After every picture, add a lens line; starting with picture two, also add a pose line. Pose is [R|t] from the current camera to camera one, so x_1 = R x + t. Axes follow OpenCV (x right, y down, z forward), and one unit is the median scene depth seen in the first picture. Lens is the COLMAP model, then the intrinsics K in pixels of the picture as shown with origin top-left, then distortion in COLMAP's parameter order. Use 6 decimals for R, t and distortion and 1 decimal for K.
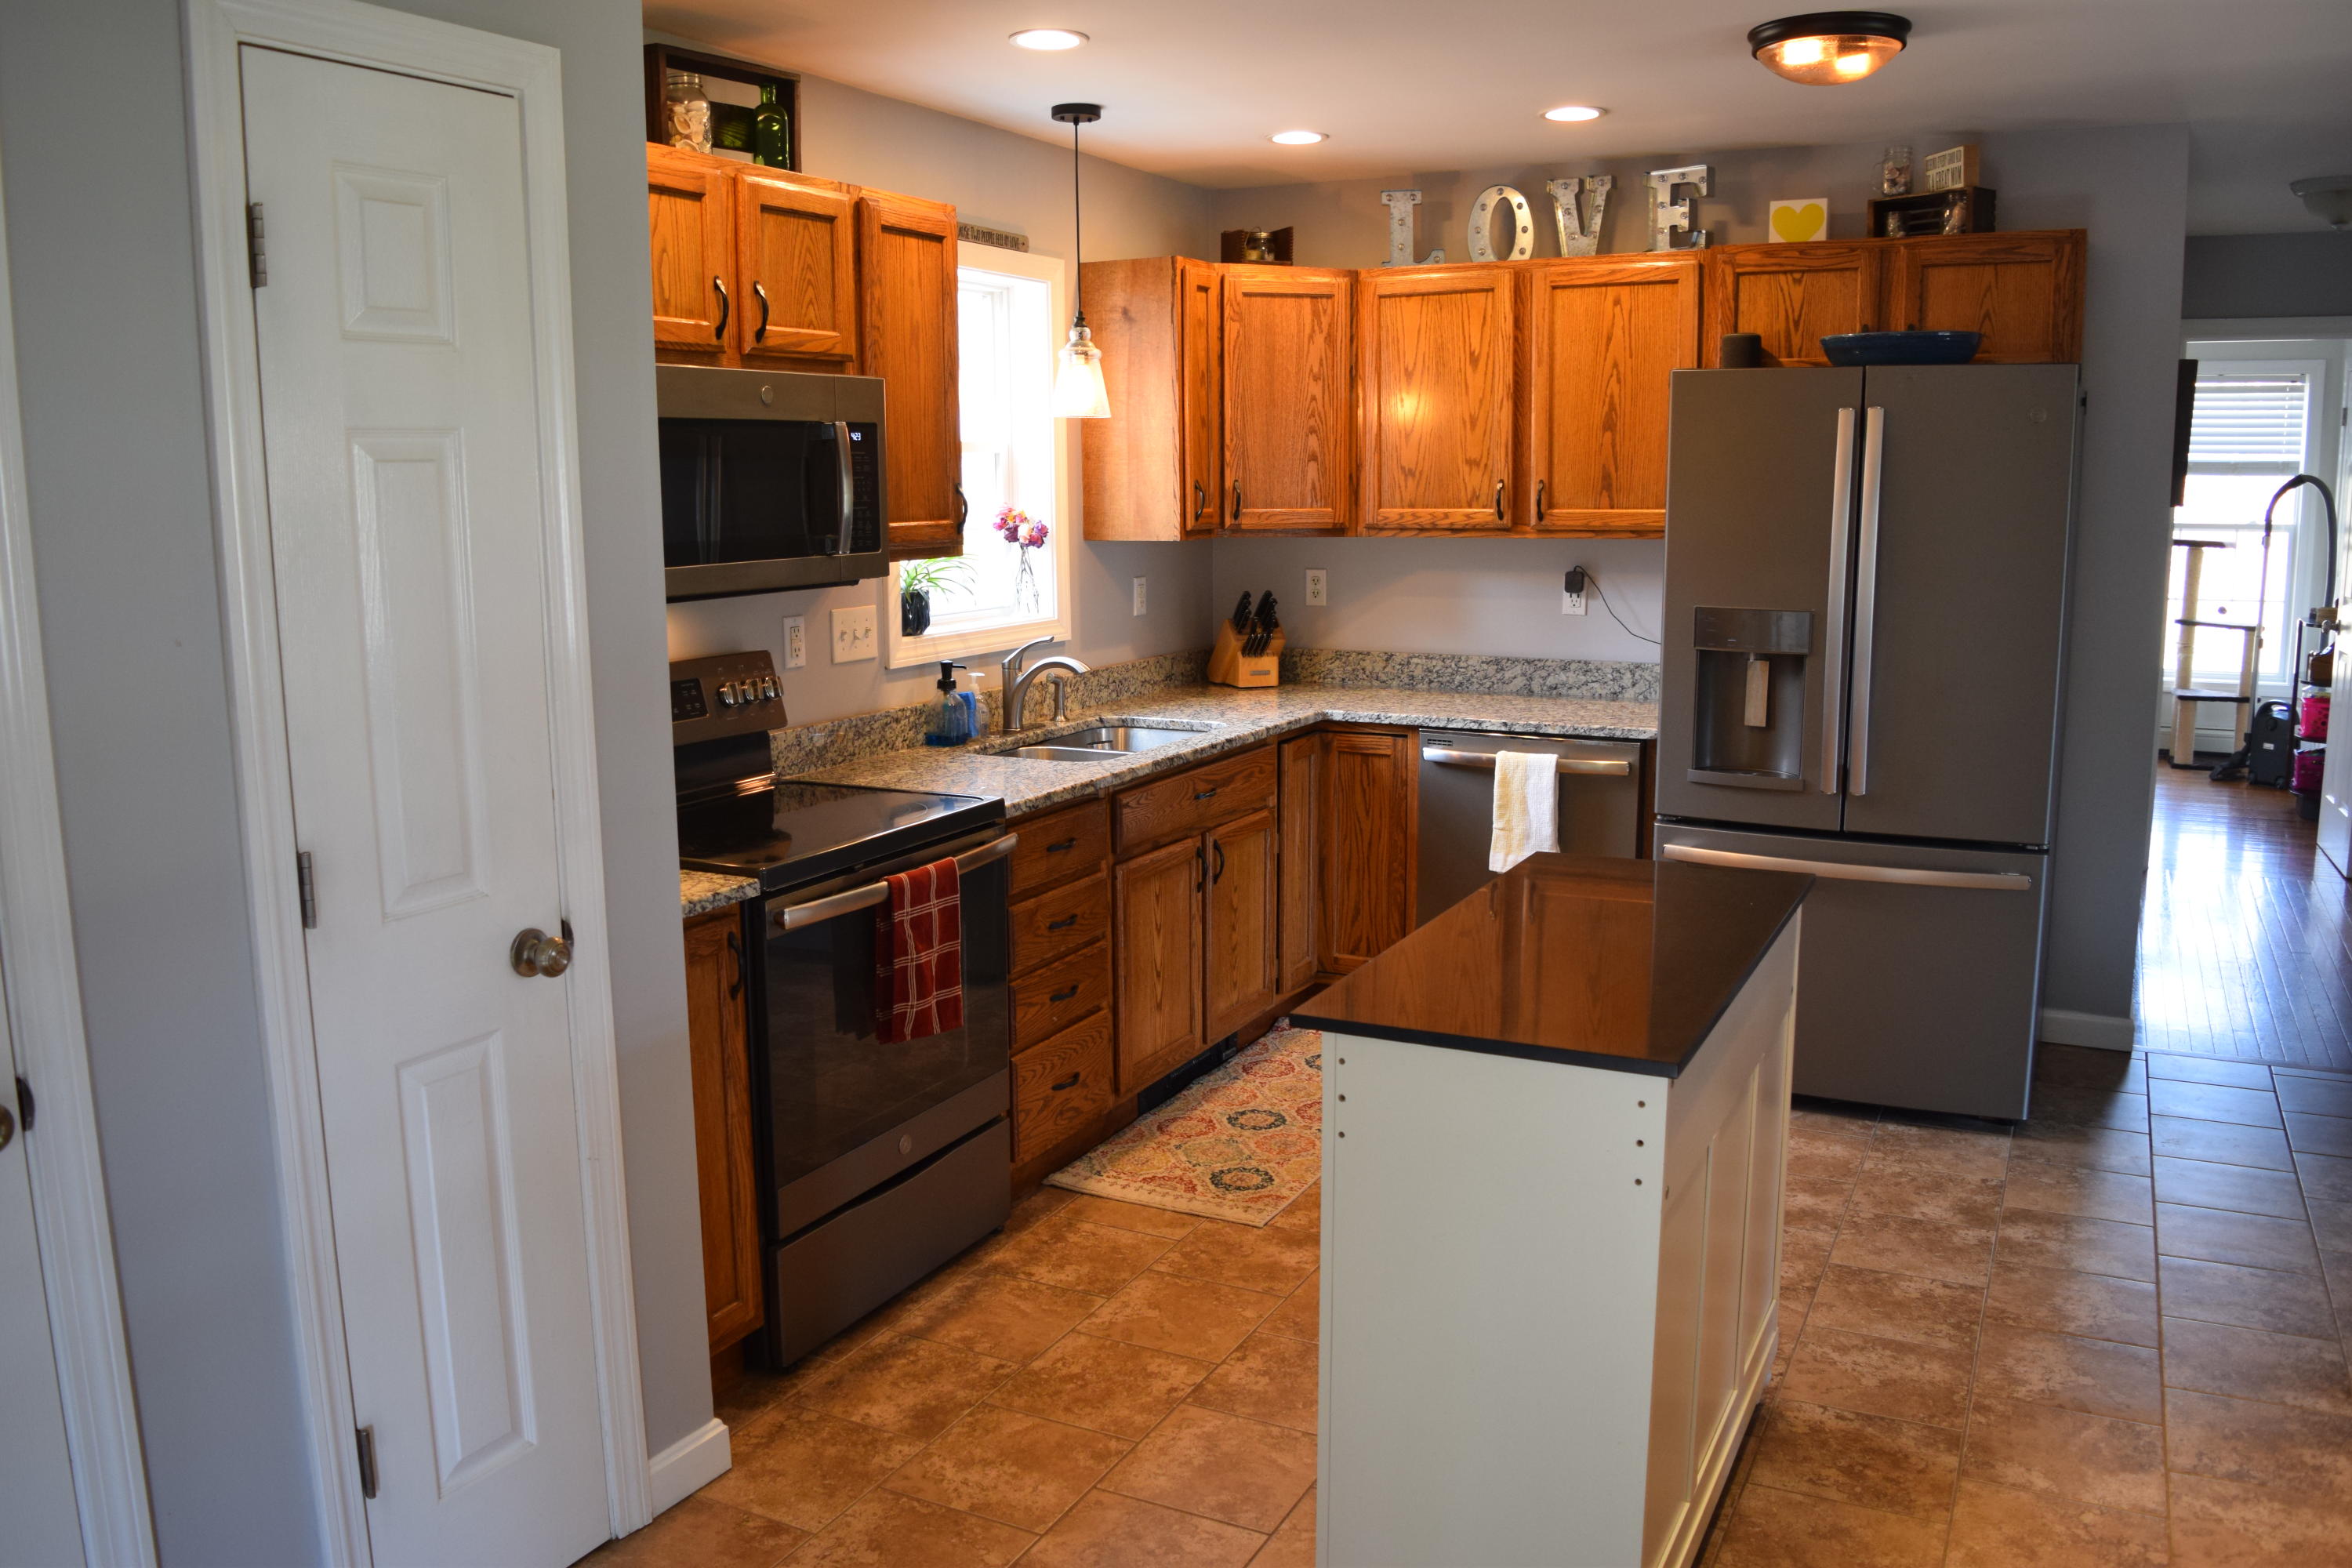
lens RADIAL K [[1837.3, 0, 1147.4], [0, 1837.3, 773.3], [0, 0, 1]] dist [-0.094509, 0.019102]
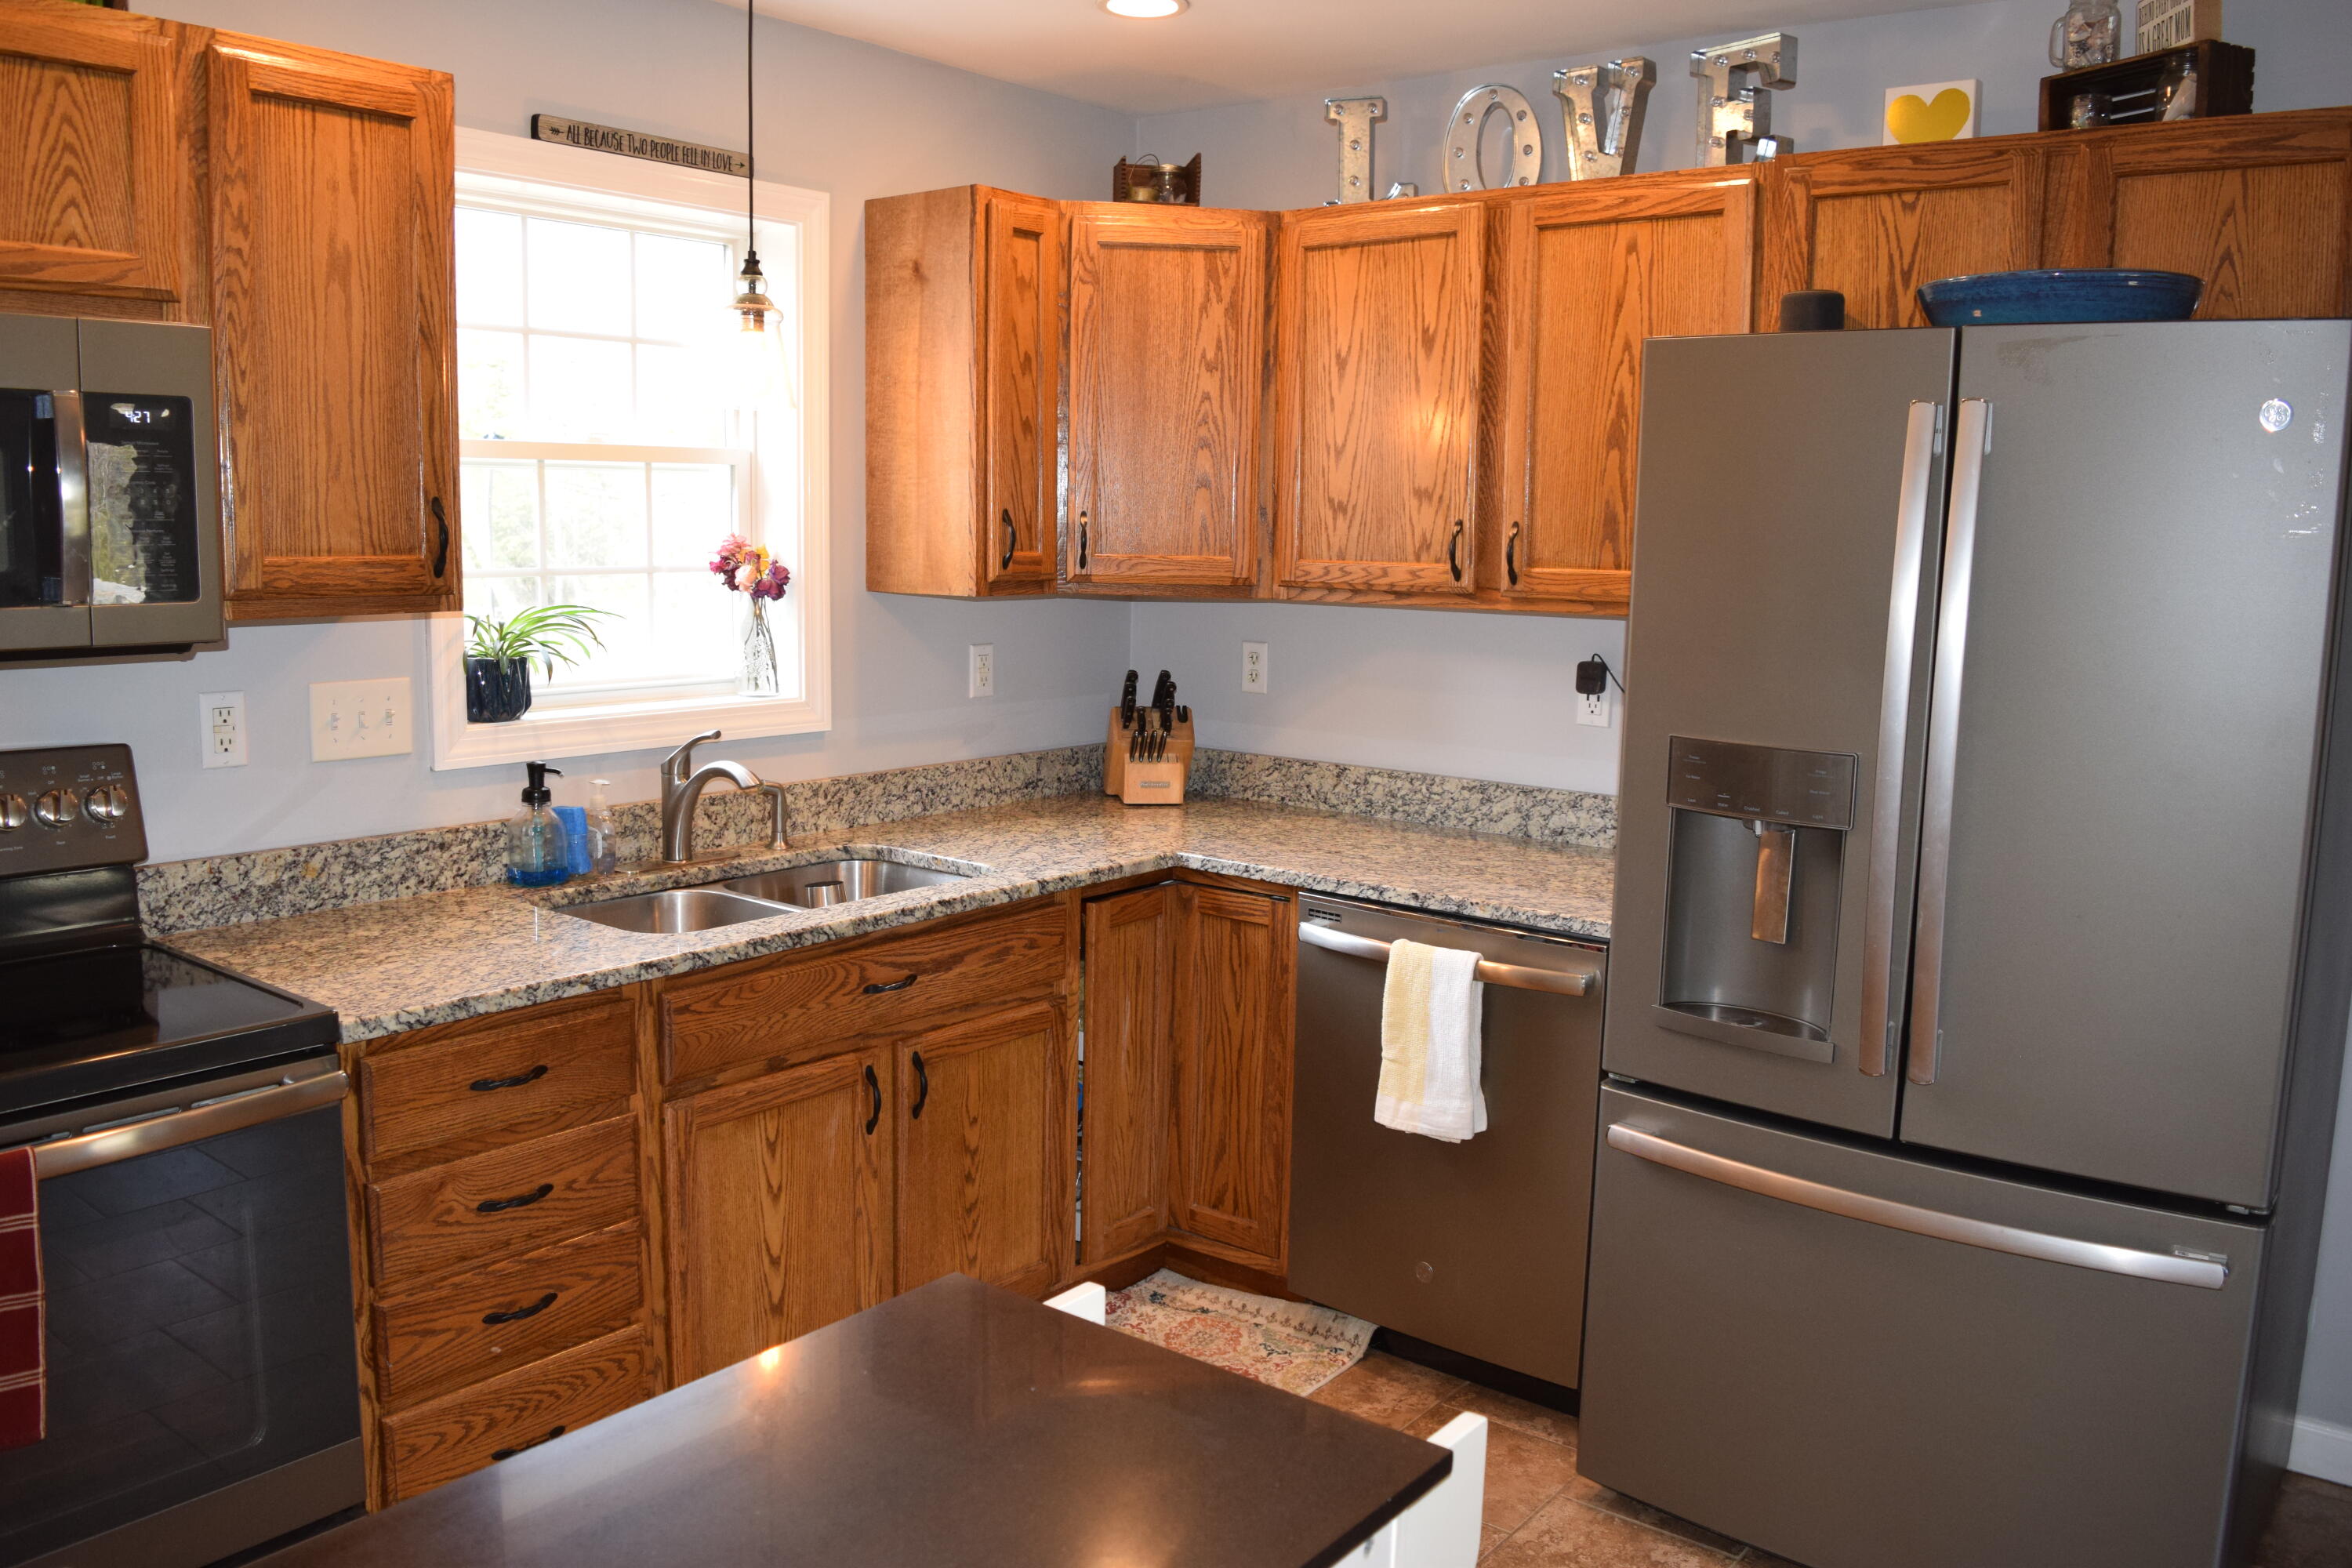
lens RADIAL K [[1837.3, 0, 1147.4], [0, 1837.3, 773.3], [0, 0, 1]] dist [-0.094509, 0.019102]
pose [[0.981048, 0.053490, -0.186237, 0.216578], [-0.058019, 0.998136, -0.018950, -0.051484], [0.184876, 0.029396, 0.982322, 0.339598]]
